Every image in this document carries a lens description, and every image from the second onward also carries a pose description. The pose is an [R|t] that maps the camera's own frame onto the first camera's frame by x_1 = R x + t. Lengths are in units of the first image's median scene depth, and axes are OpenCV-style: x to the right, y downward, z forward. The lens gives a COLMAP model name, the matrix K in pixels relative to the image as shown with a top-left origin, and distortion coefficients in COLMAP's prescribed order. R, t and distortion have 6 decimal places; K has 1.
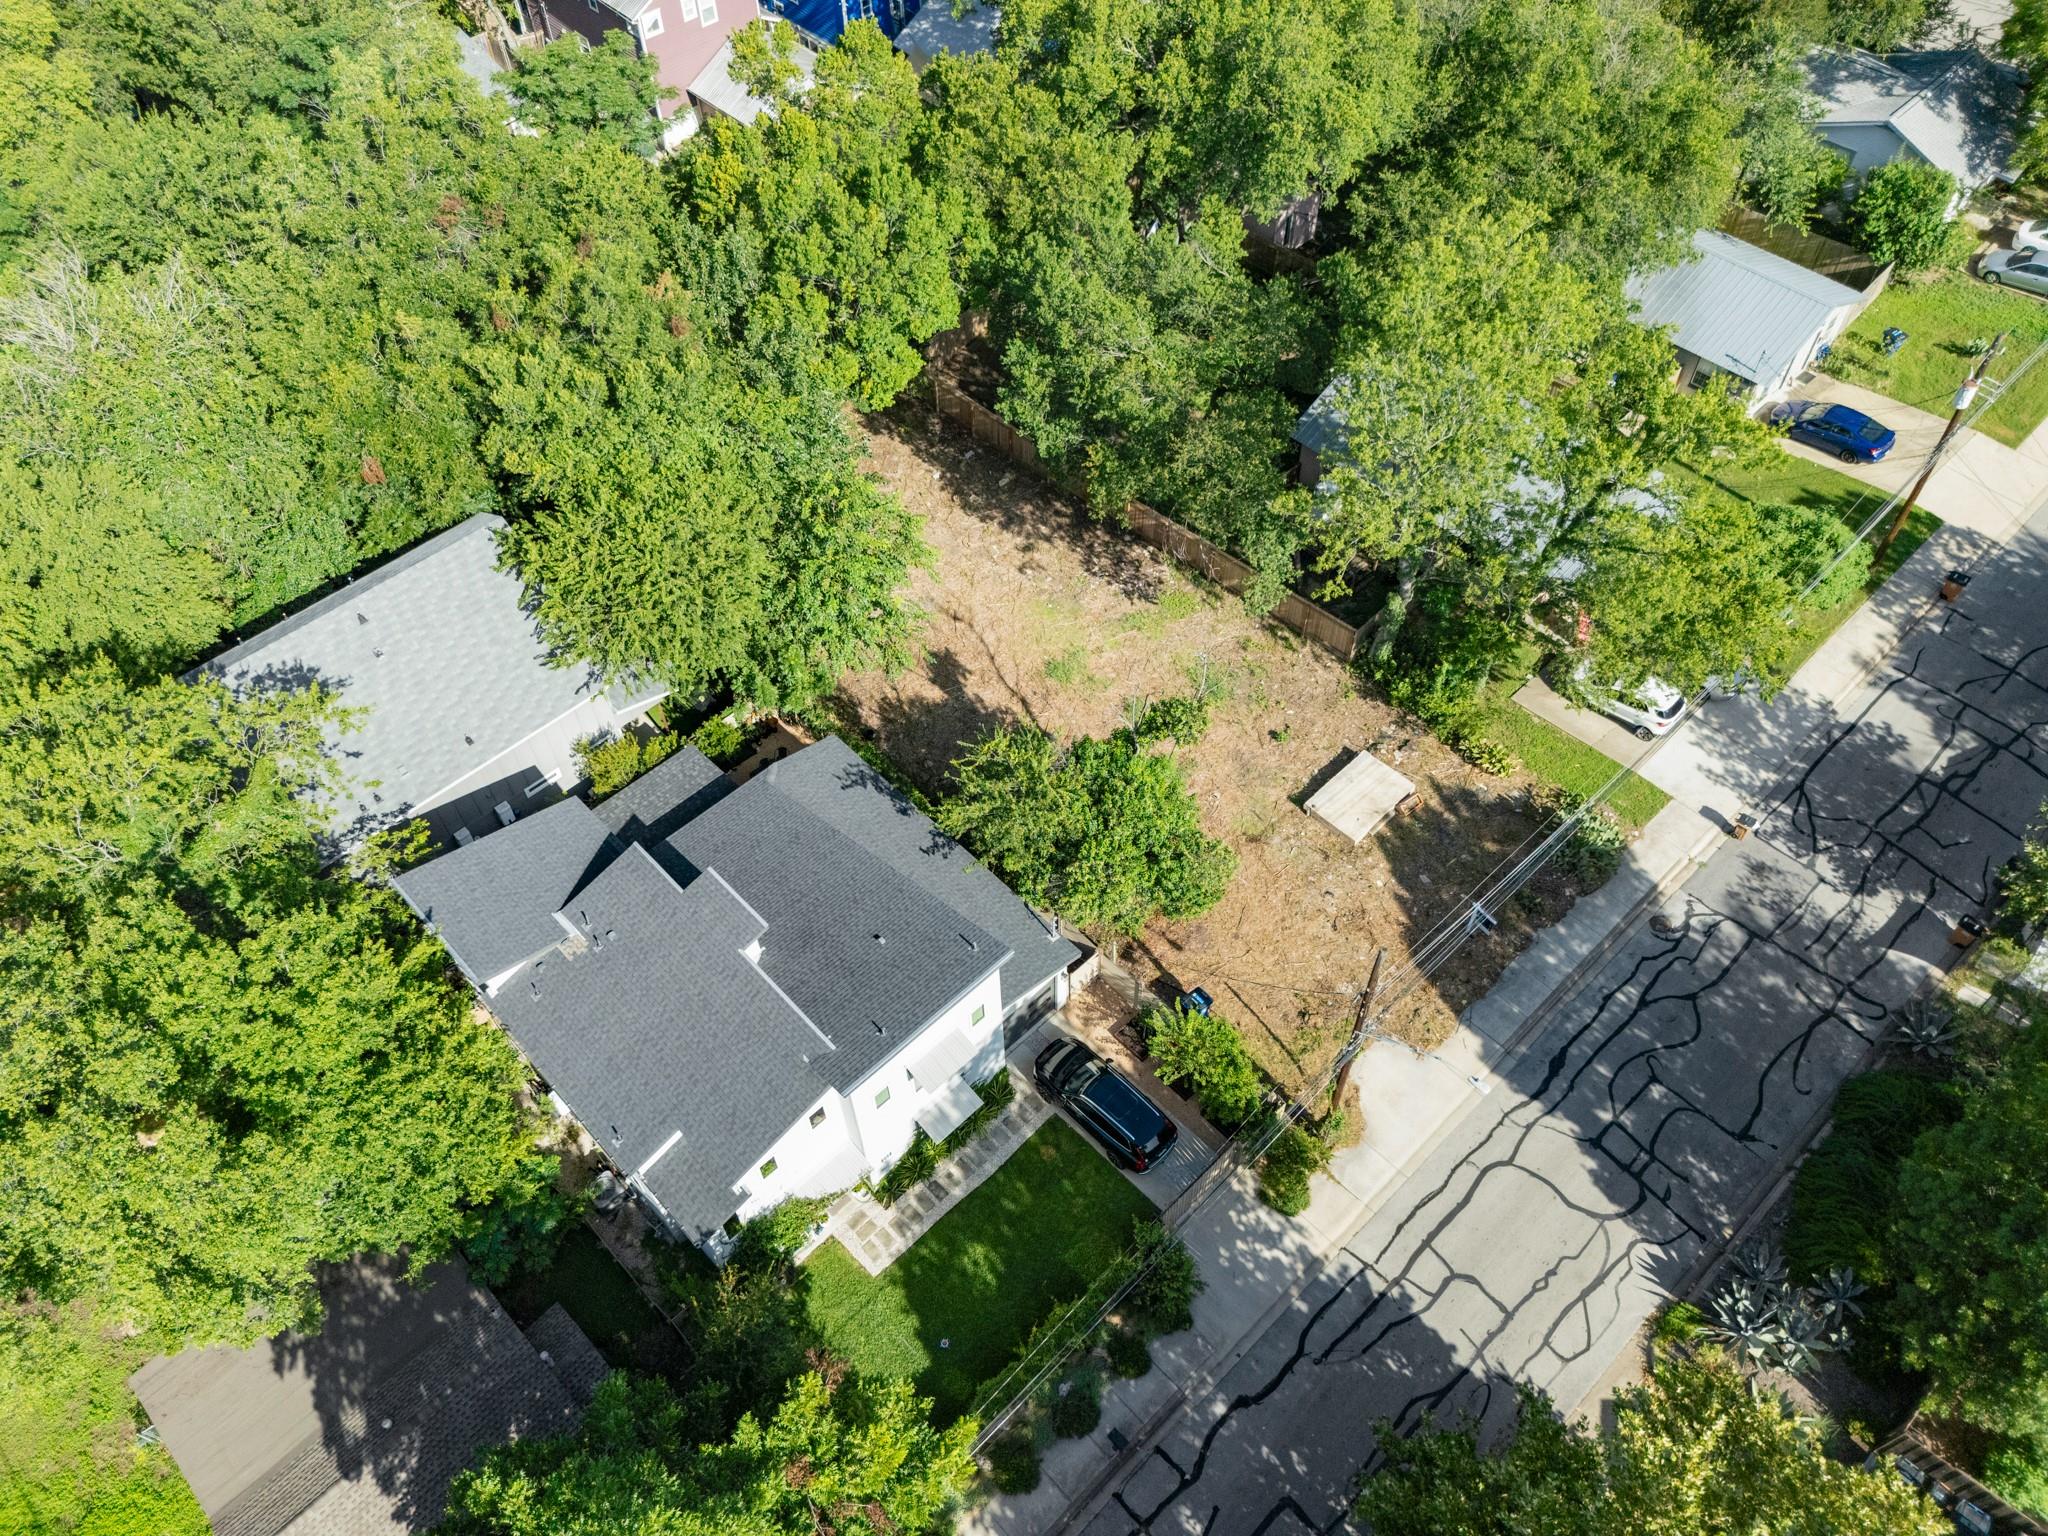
lens RADIAL K [[1527.6, 0, 1035.6], [0, 1527.6, 764.4], [0, 0, 1]] dist [0.074703, -0.050408]
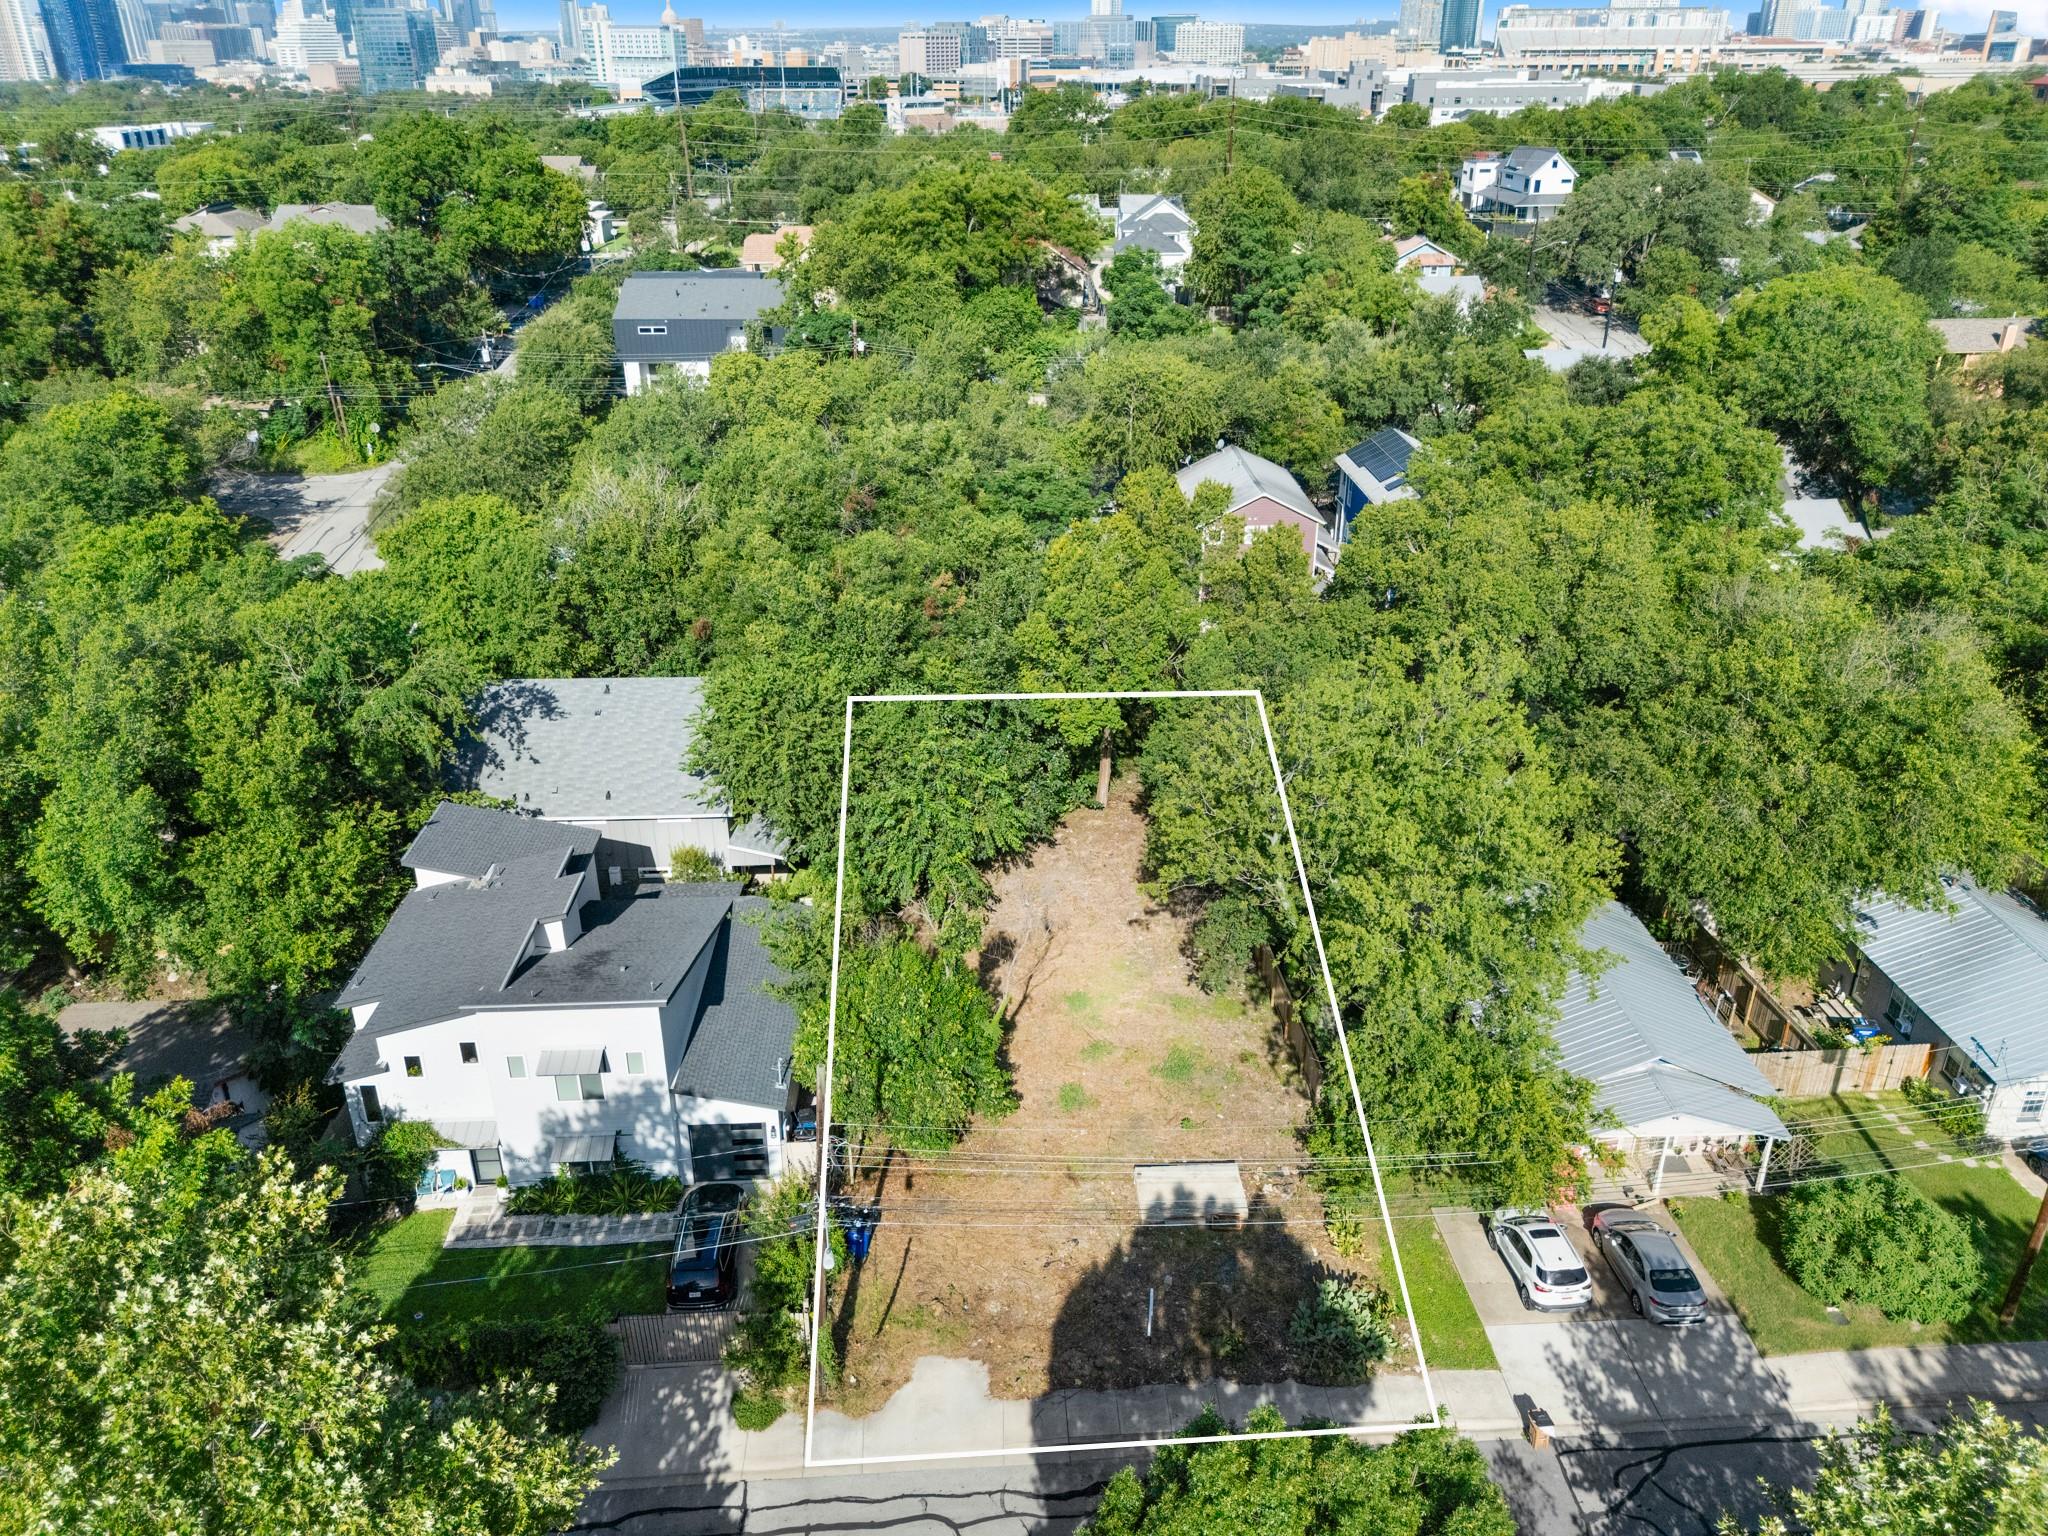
lens RADIAL K [[1500.7, 0, 1019.4], [0, 1500.7, 771.8], [0, 0, 1]] dist [0.079775, -0.074538]
pose [[0.746220, 0.300131, -0.594204, 0.648430], [-0.530719, 0.807051, -0.258855, 0.115494], [0.401862, 0.508518, 0.761522, 0.170173]]
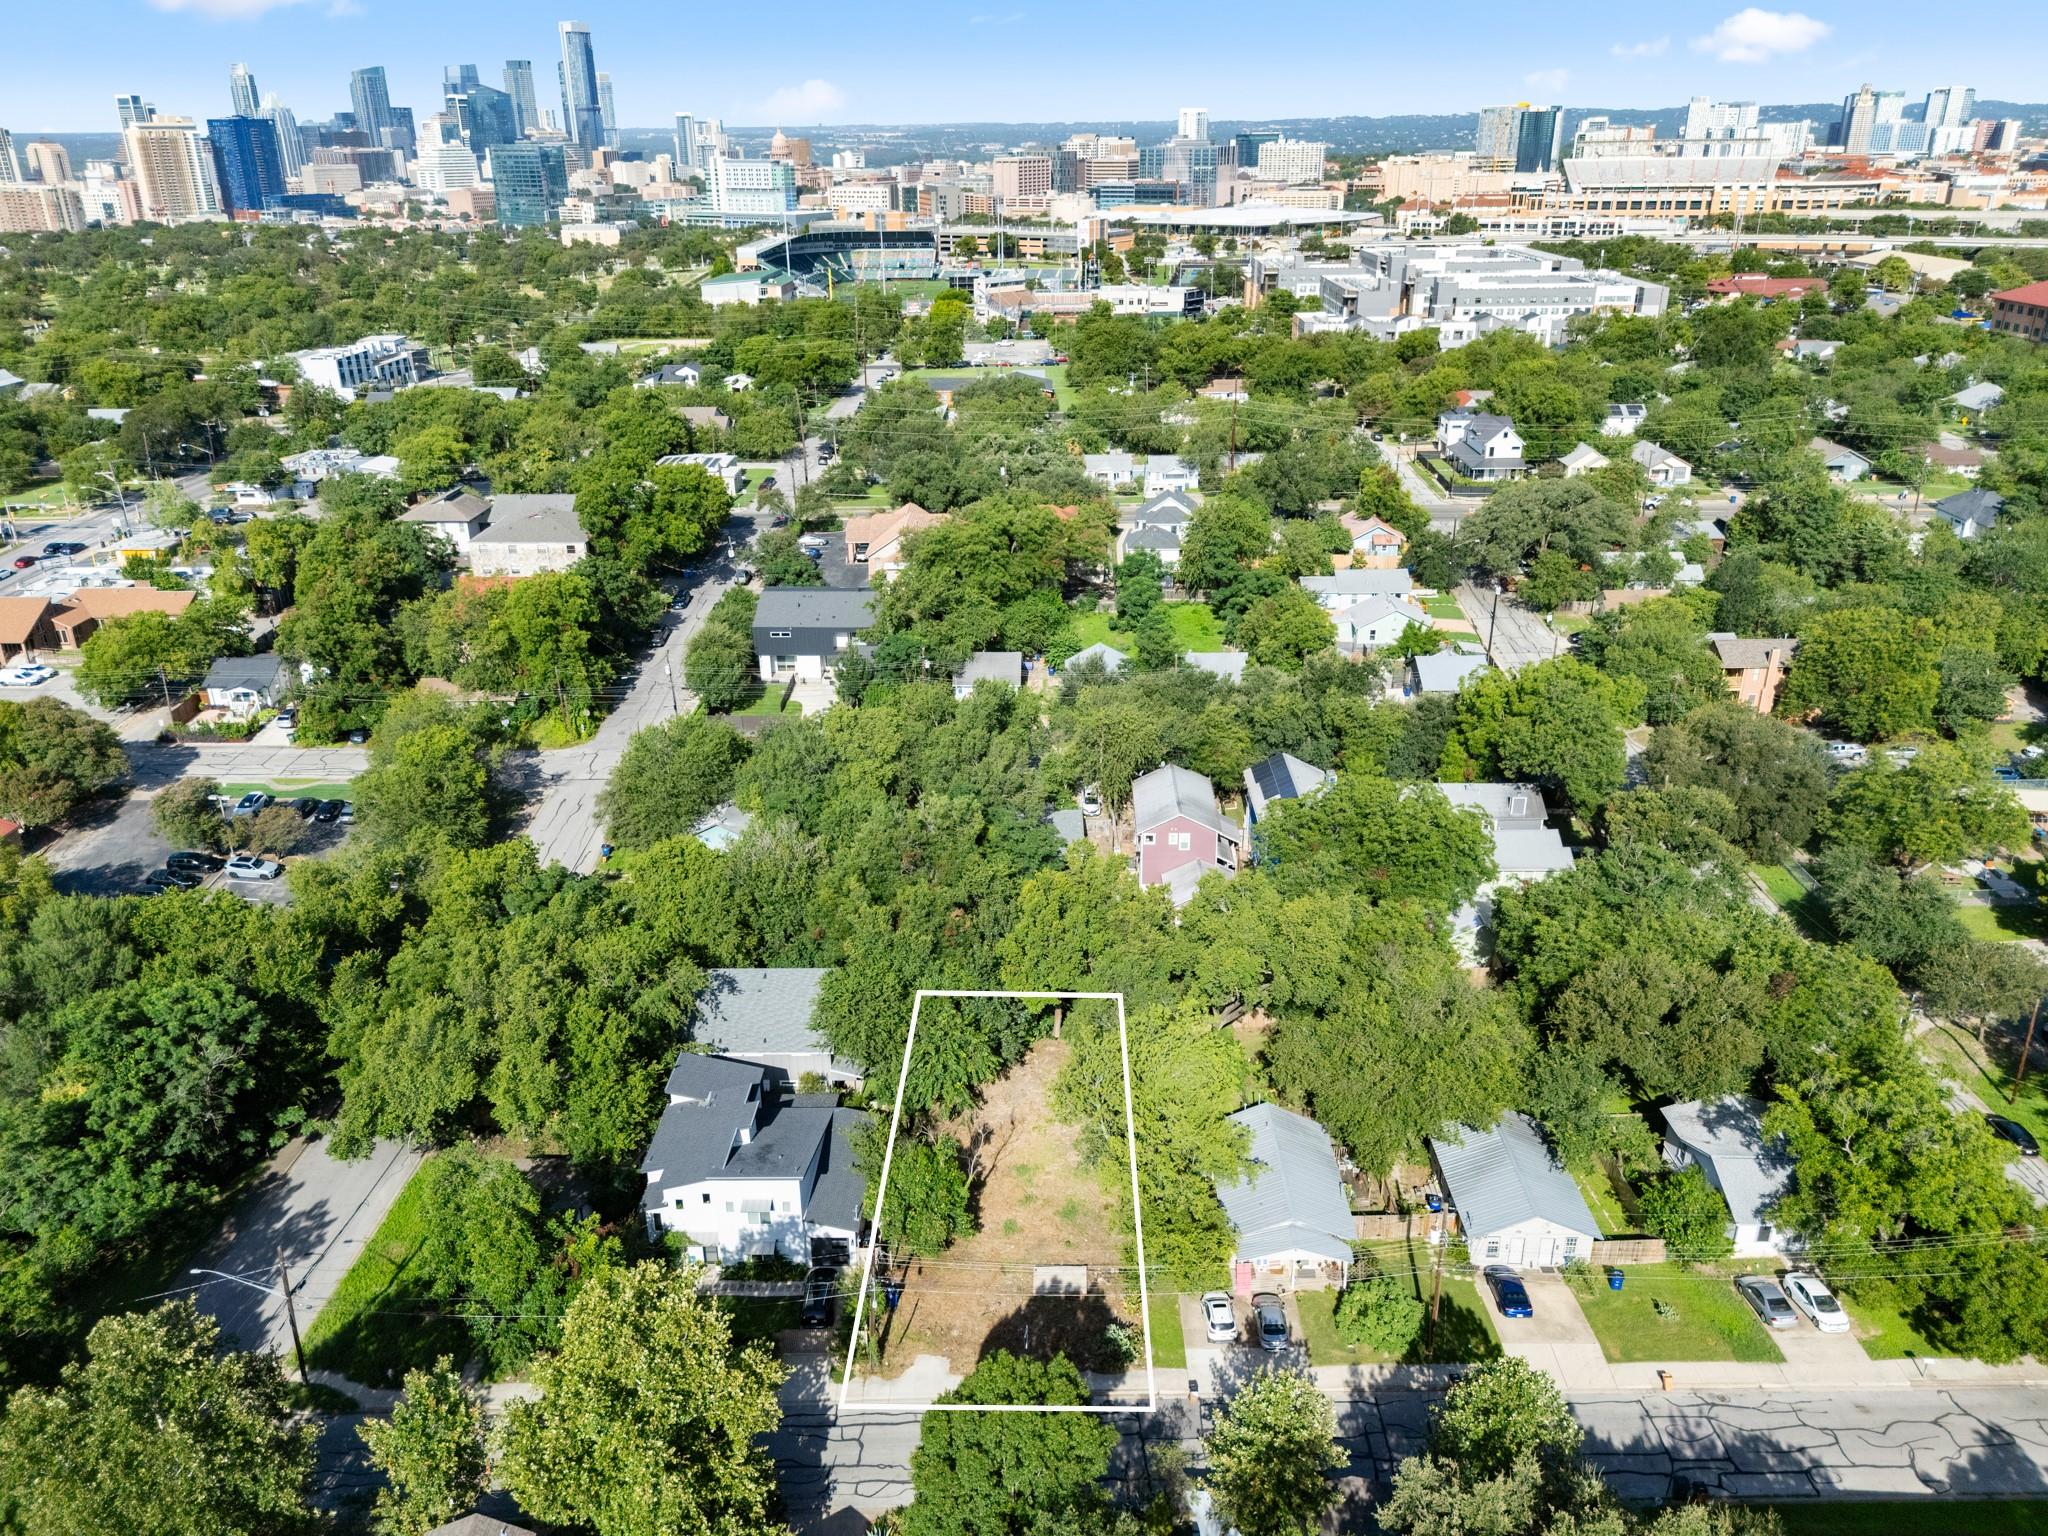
lens RADIAL K [[1513.2, 0, 1019.9], [0, 1513.2, 764.7], [0, 0, 1]] dist [0.073413, -0.073202]
pose [[0.706363, 0.279881, -0.650168, 1.278922], [-0.558715, 0.784407, -0.269339, 0.060404], [0.434613, 0.553510, 0.710450, -0.677288]]
